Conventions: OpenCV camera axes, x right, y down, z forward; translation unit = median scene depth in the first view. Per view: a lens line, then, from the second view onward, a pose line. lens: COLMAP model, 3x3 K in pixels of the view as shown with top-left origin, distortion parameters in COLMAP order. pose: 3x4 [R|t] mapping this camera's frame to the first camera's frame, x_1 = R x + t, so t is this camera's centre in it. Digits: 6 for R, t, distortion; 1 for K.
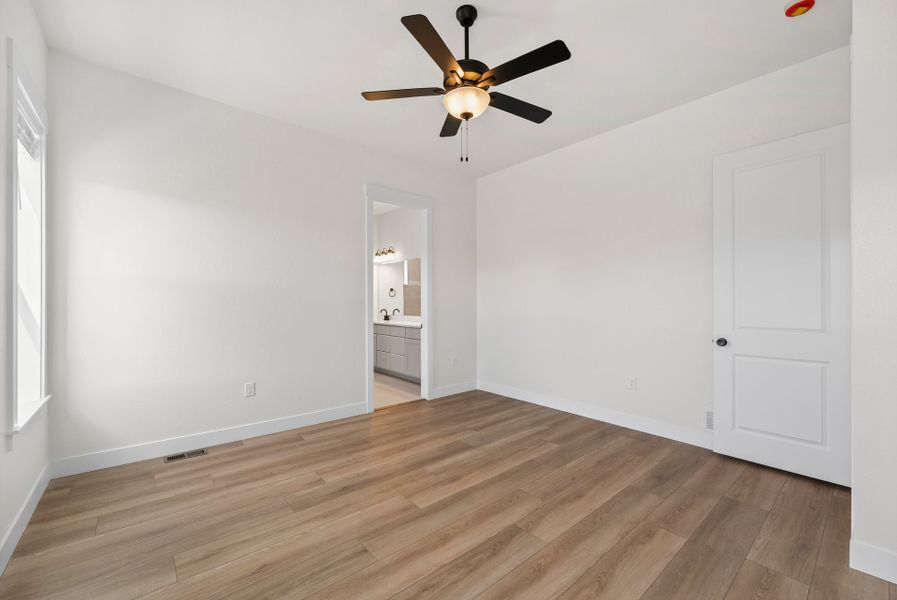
lens RADIAL K [[365.6, 0, 454.6], [0, 365.6, 299.2], [0, 0, 1]] dist [-0.003104, 0.000135]
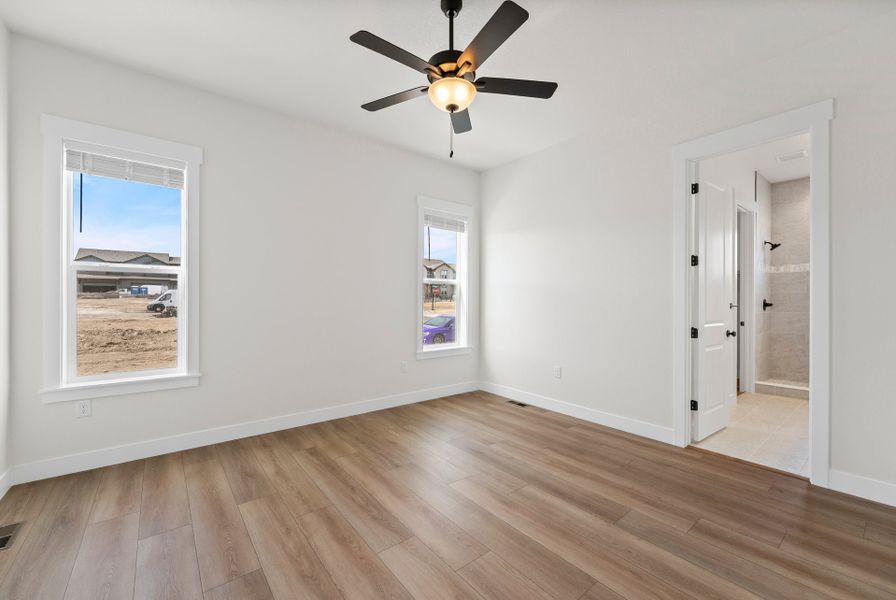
lens RADIAL K [[365.2, 0, 445.9], [0, 365.2, 294.8], [0, 0, 1]] dist [-0.003104, 0.000135]
pose [[-0.033950, -0.014242, -0.999322, 0.722119], [0.002944, 0.999893, -0.014351, 0.008391], [0.999419, -0.003429, -0.033905, 0.729314]]
